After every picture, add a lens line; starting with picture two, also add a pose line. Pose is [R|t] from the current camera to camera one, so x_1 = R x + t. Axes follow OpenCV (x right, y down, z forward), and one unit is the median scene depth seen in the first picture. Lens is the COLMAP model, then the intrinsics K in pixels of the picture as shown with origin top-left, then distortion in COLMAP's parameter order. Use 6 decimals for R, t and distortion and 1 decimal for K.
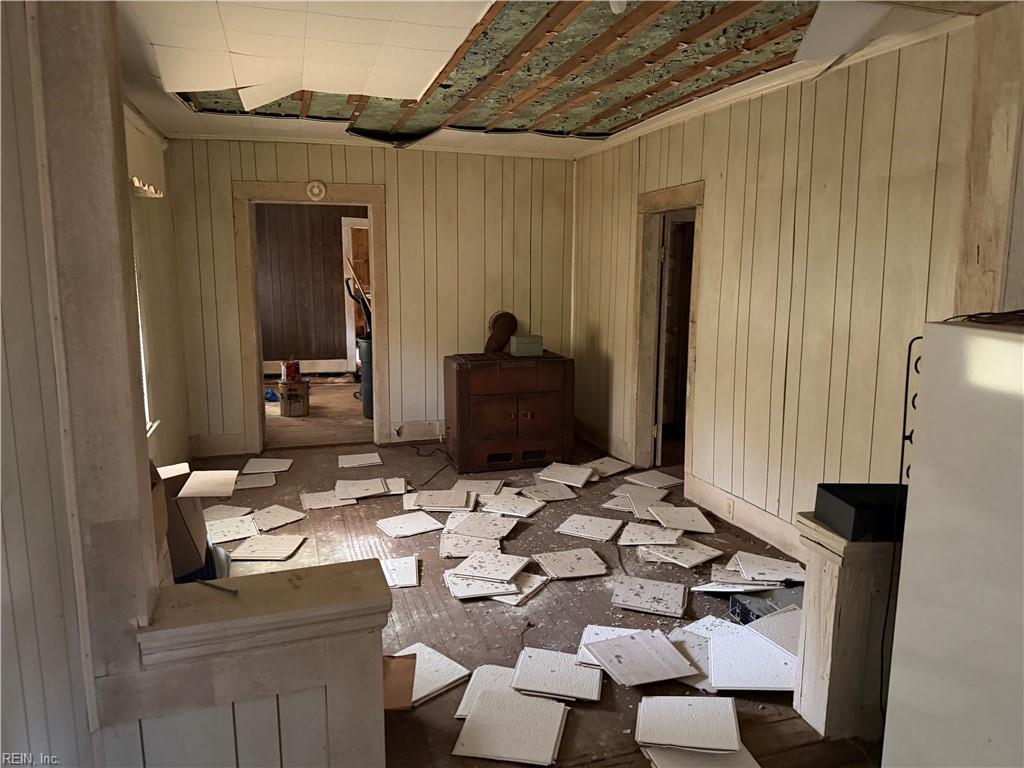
lens RADIAL K [[718.3, 0, 515.9], [0, 718.3, 386.7], [0, 0, 1]] dist [0.093965, -0.146926]
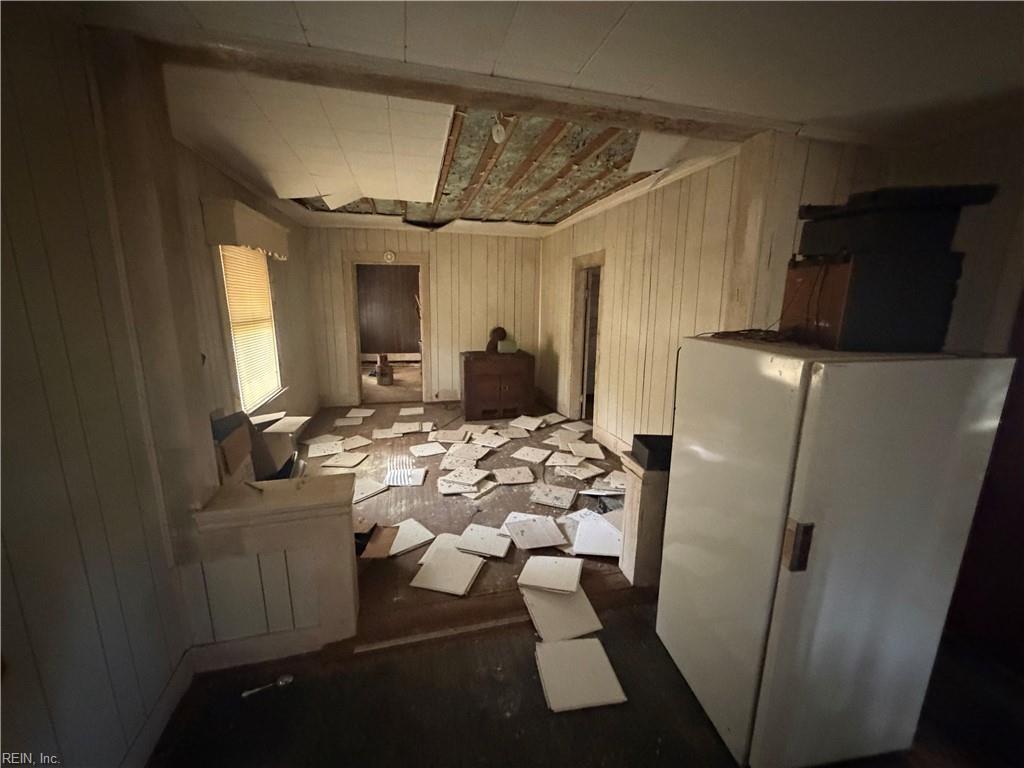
lens RADIAL K [[408.6, 0, 509.2], [0, 408.6, 384.9], [0, 0, 1]] dist [-0.000693, -0.000034]
pose [[0.998019, 0.019670, -0.059755, 0.111031], [-0.017462, 0.999154, 0.037243, -0.004867], [0.060437, -0.036126, 0.997518, 0.038340]]
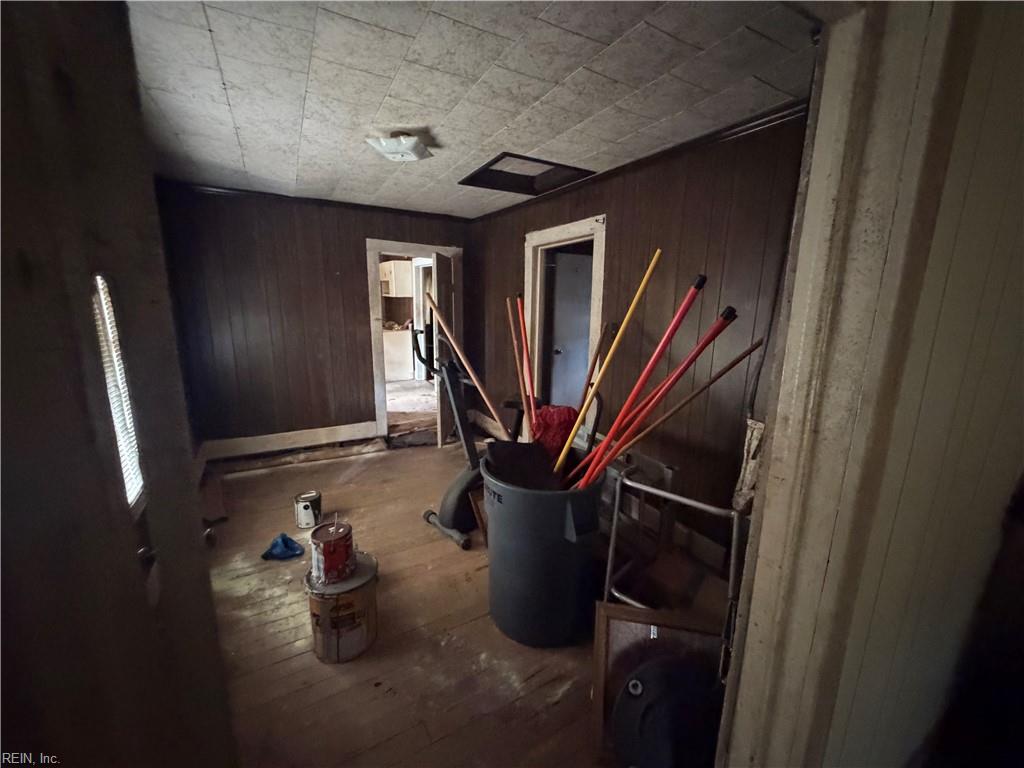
lens RADIAL K [[408.6, 0, 509.2], [0, 408.6, 384.9], [0, 0, 1]] dist [-0.000693, -0.000034]
pose [[0.977886, -0.036350, 0.205954, -0.485490], [0.029218, 0.998867, 0.037570, -0.242075], [-0.207086, -0.030721, 0.977840, 1.415848]]
